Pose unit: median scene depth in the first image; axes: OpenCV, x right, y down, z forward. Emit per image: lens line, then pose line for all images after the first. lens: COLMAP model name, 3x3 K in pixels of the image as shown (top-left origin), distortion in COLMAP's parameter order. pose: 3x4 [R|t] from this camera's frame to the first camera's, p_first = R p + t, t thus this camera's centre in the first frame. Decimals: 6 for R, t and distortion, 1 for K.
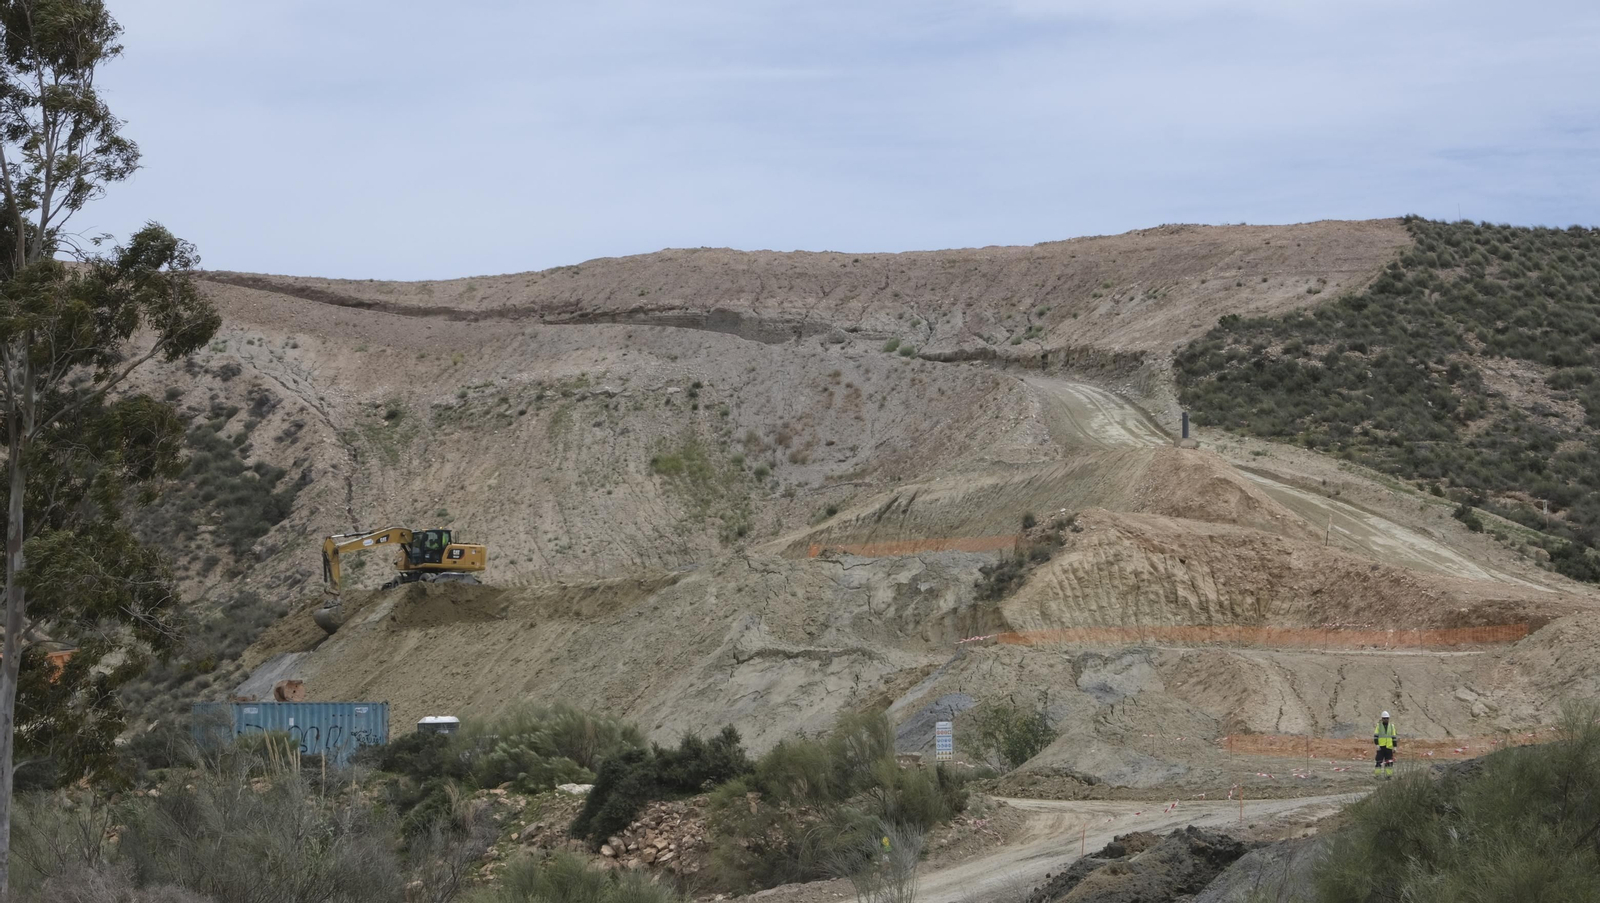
lens RADIAL K [[3692.2, 0, 811.6], [0, 3692.2, 451.6], [0, 0, 1]] dist [0.058925, 0.000000]
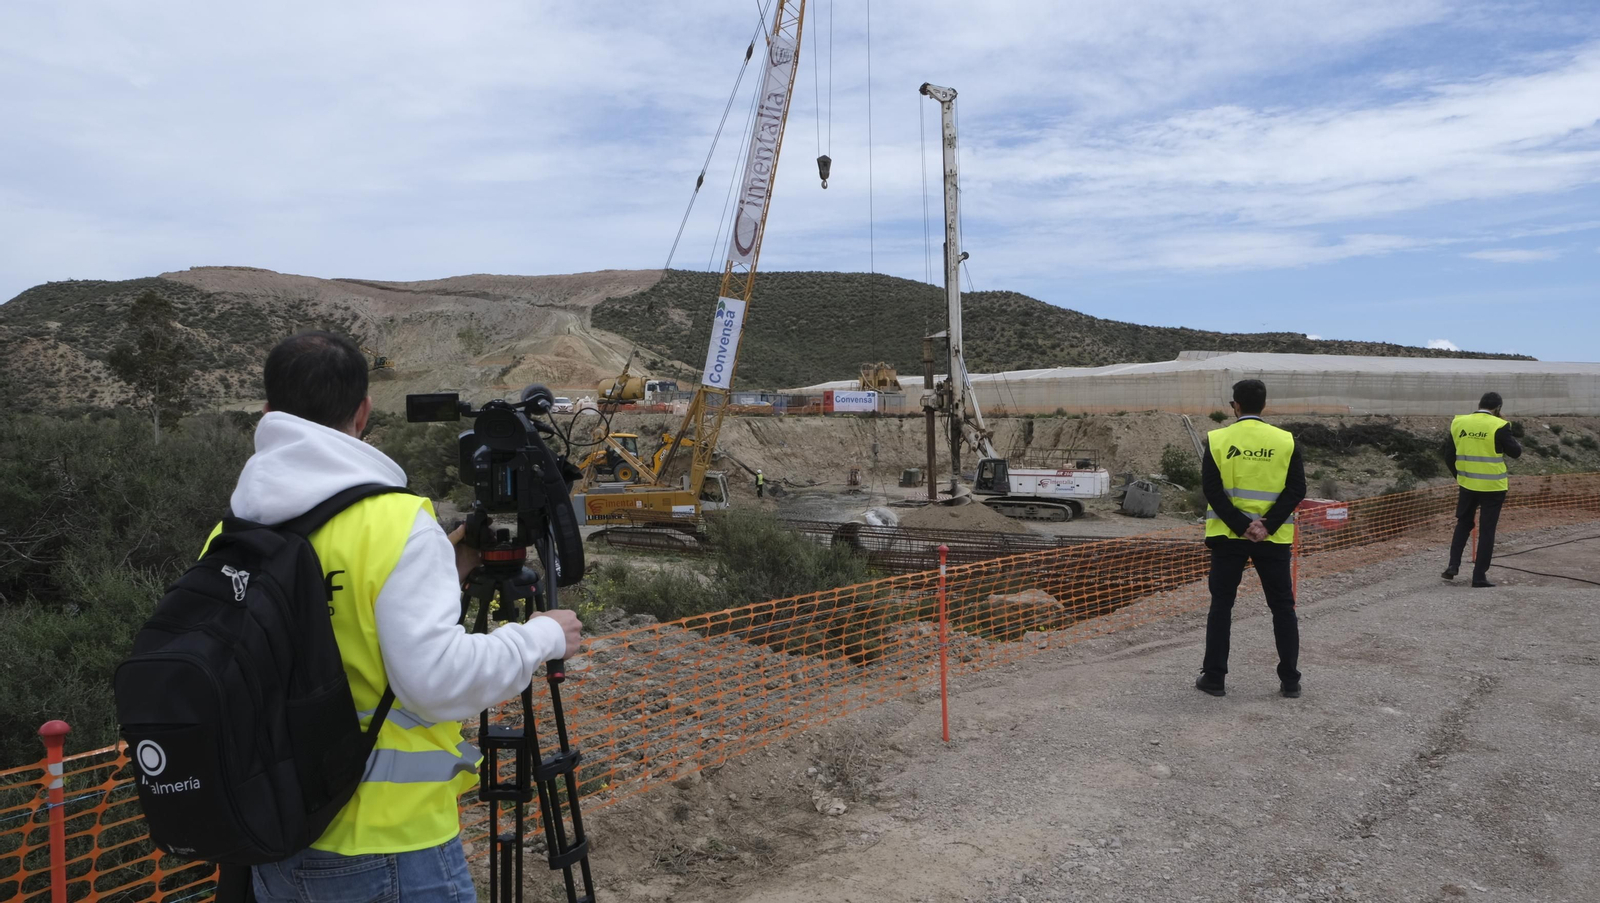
lens RADIAL K [[1085.5, 0, 809.7], [0, 1085.5, 458.4], [0, 0, 1]] dist [-0.035854, 0.020412]
pose [[0.981554, -0.018393, 0.190298, 0.100961], [-0.007520, 0.990877, 0.134560, -0.023530], [-0.191036, -0.133509, 0.972461, -0.188455]]
